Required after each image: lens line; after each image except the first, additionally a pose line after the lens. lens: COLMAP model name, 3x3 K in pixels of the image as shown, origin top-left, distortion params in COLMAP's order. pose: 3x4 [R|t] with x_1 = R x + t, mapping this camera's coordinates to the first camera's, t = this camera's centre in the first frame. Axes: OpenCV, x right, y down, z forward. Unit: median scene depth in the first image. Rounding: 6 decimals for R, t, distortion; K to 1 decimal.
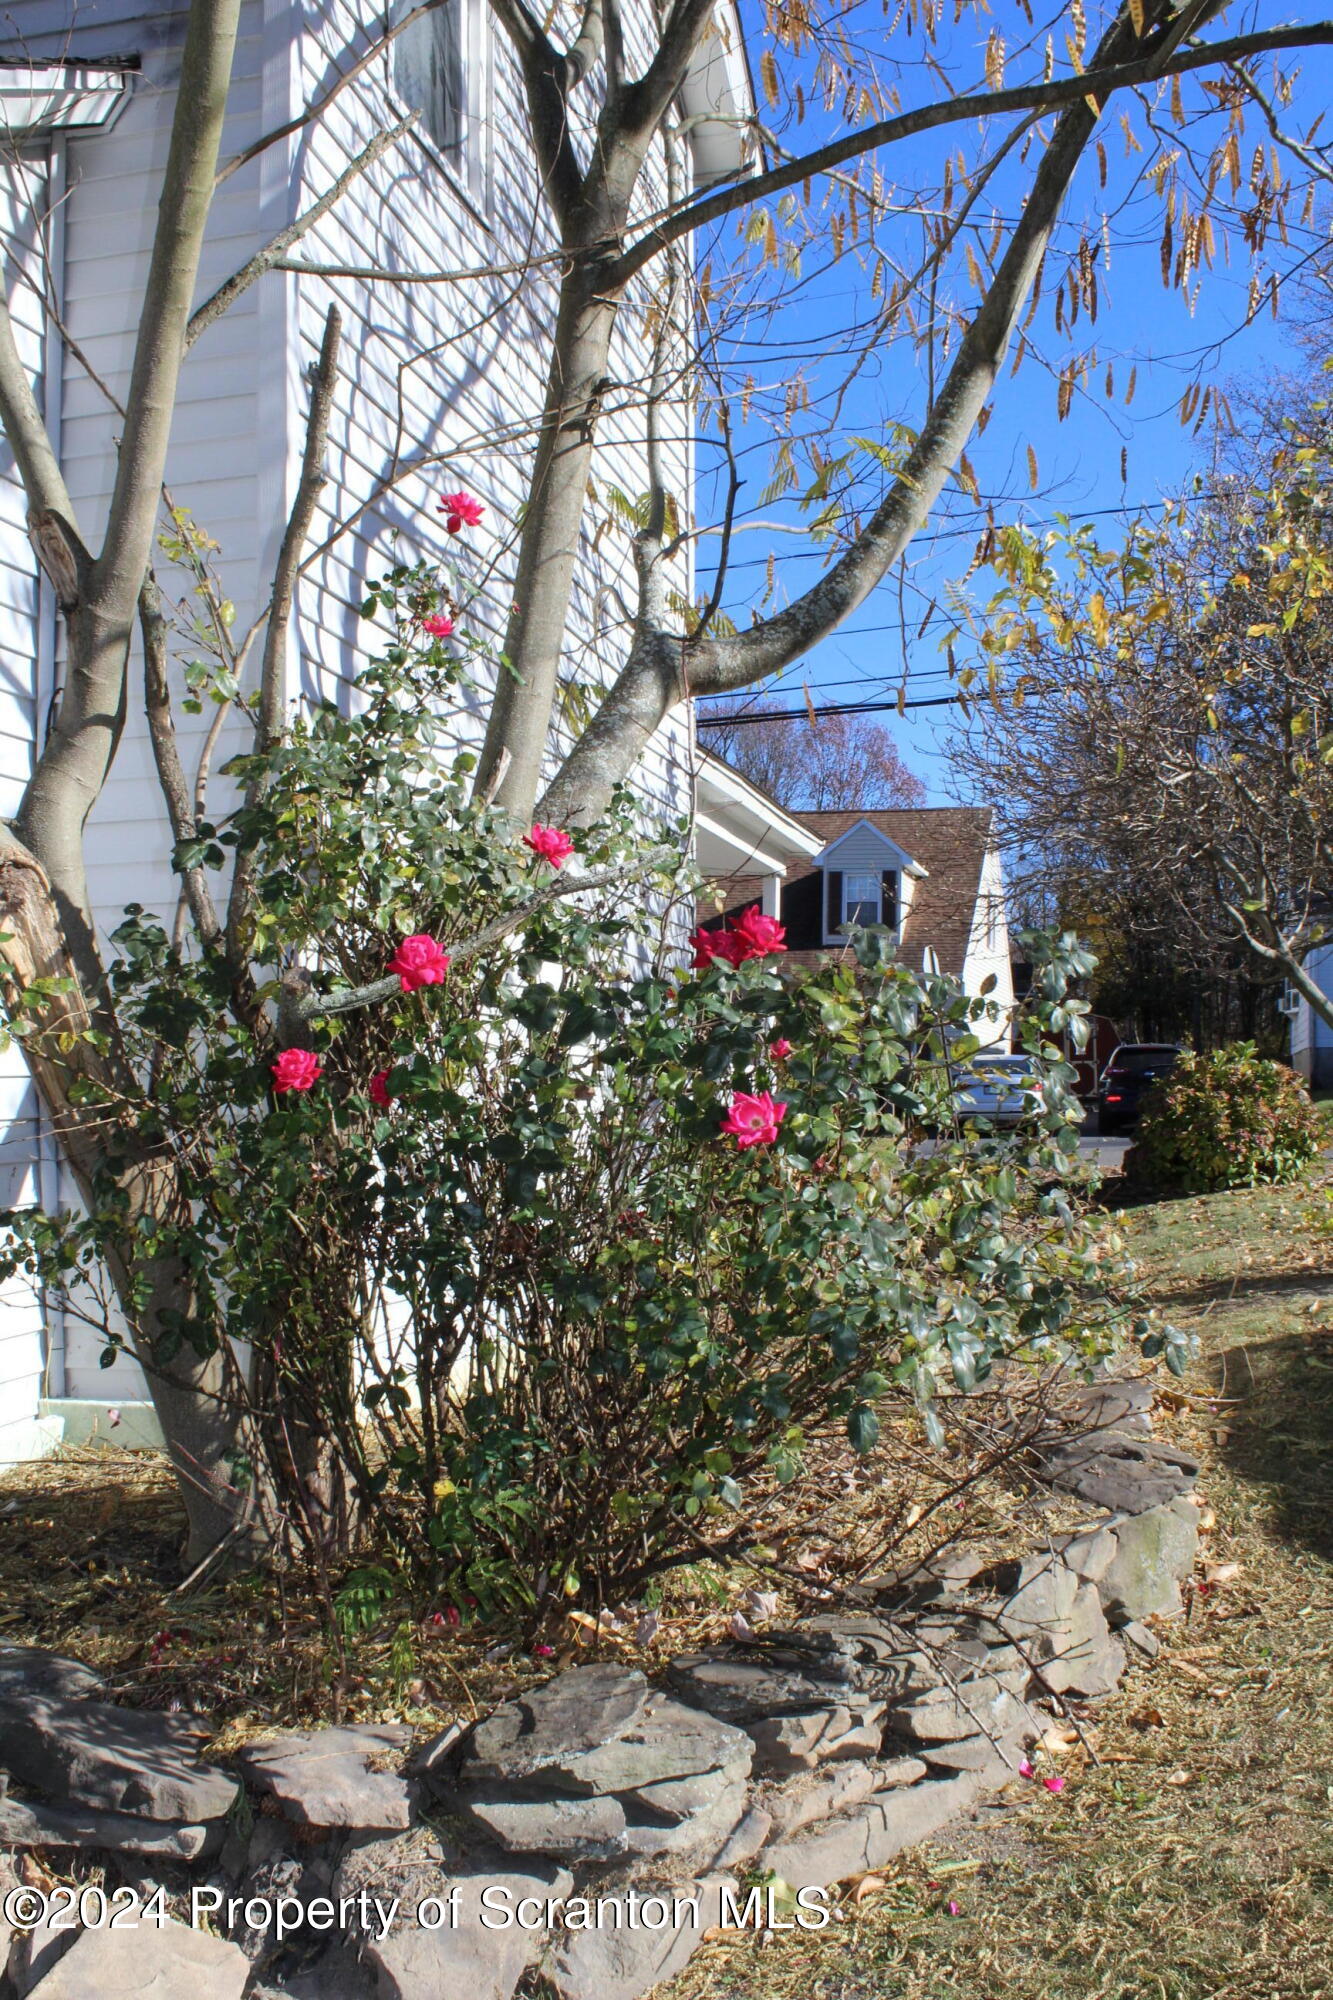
lens RADIAL K [[1833.1, 0, 666.5], [0, 1833.1, 1000.0], [0, 0, 1]] dist [-0.130444, 0.138028]
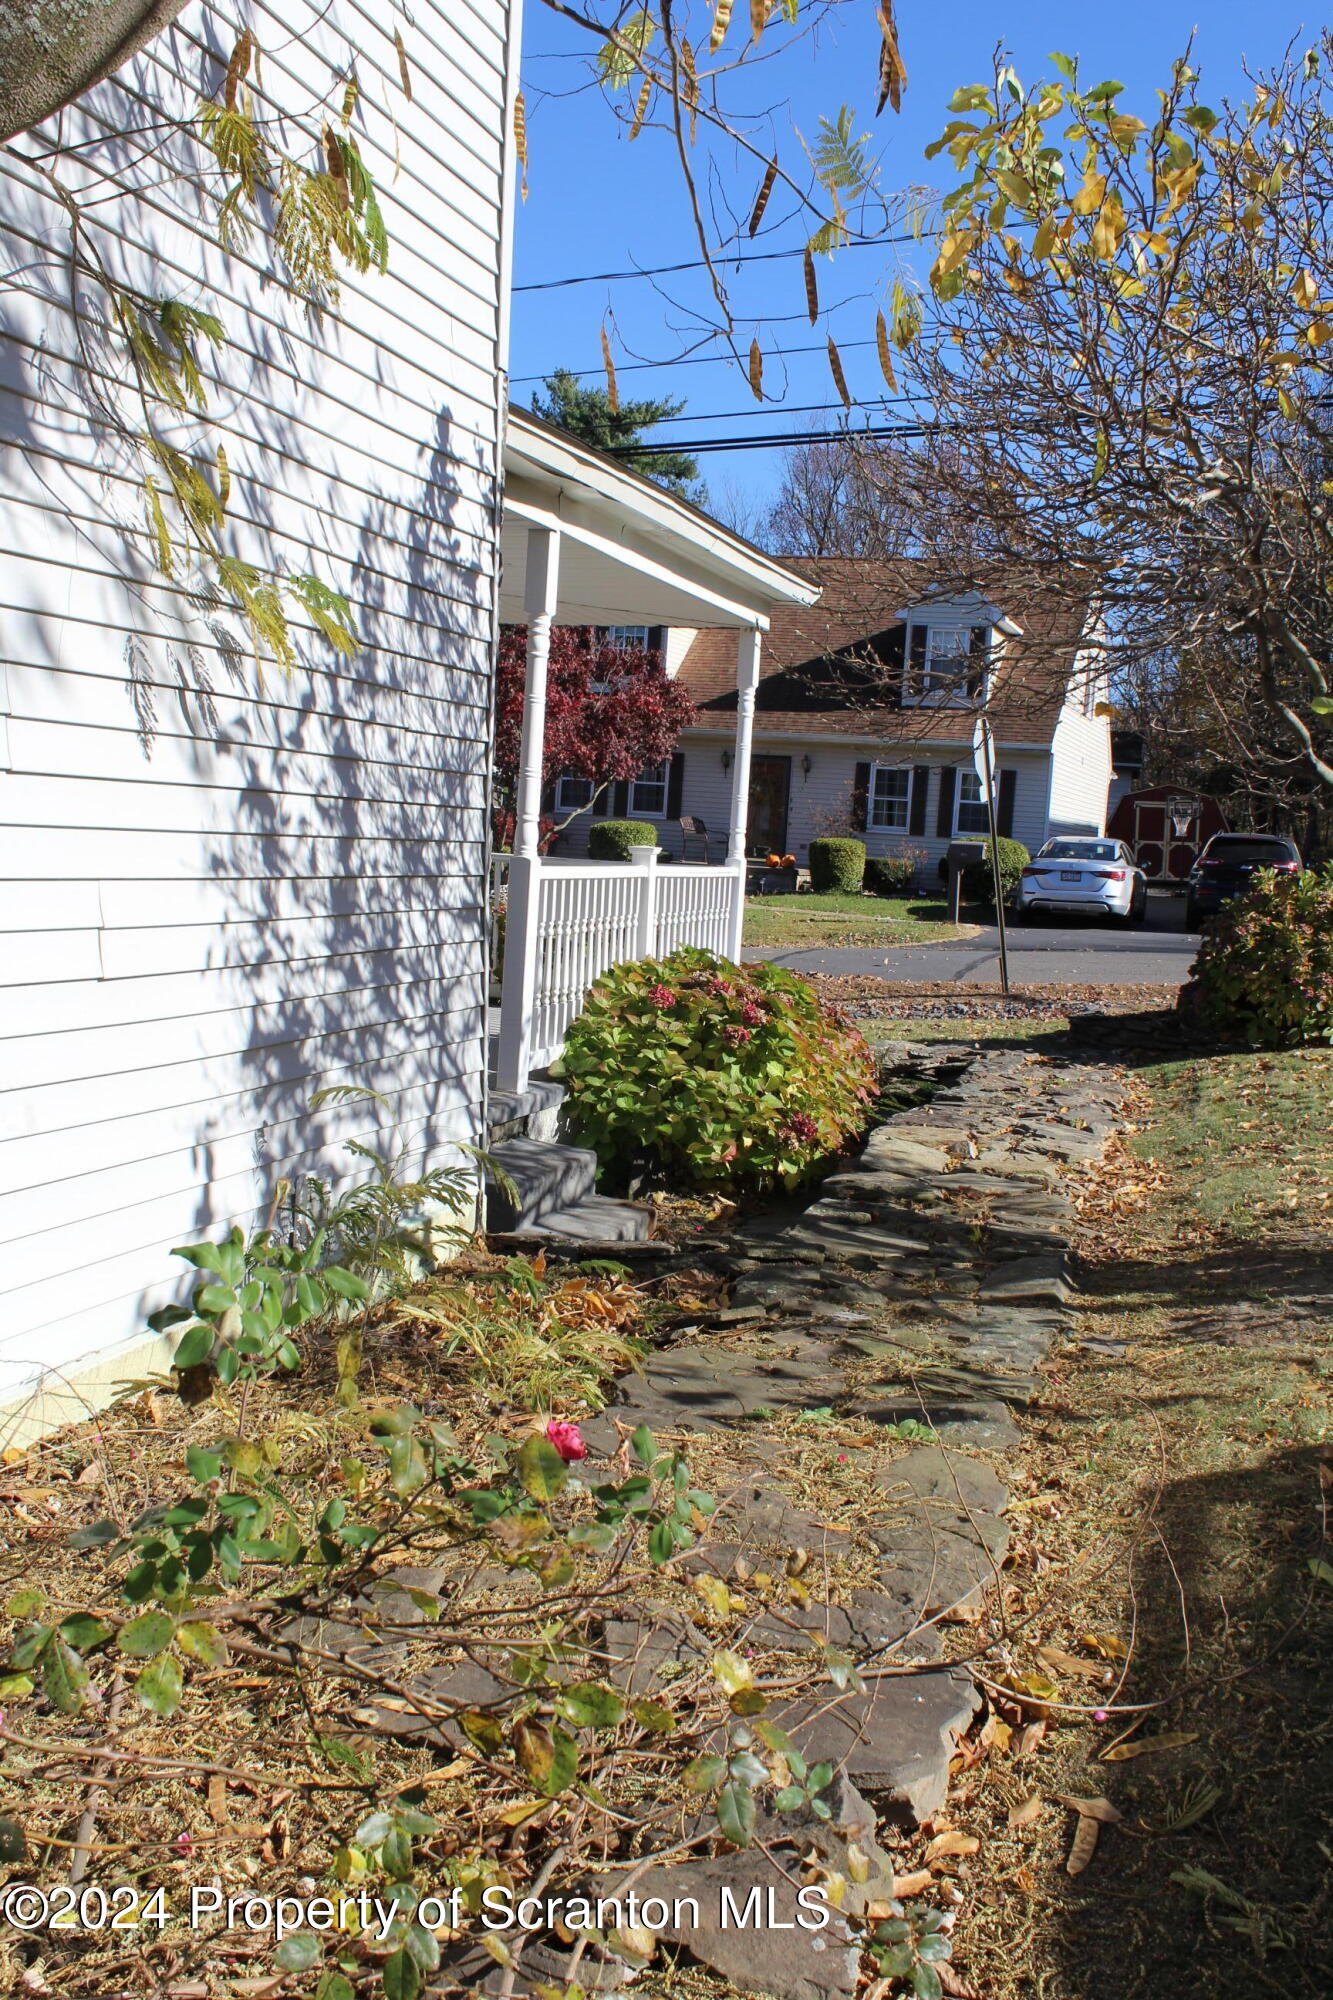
lens RADIAL K [[1833.1, 0, 666.5], [0, 1833.1, 1000.0], [0, 0, 1]] dist [-0.130444, 0.138028]
pose [[0.997152, 0.049980, -0.056471, 0.070349], [-0.041685, 0.989336, 0.139557, -0.016711], [0.062844, -0.136806, 0.988602, 0.181011]]
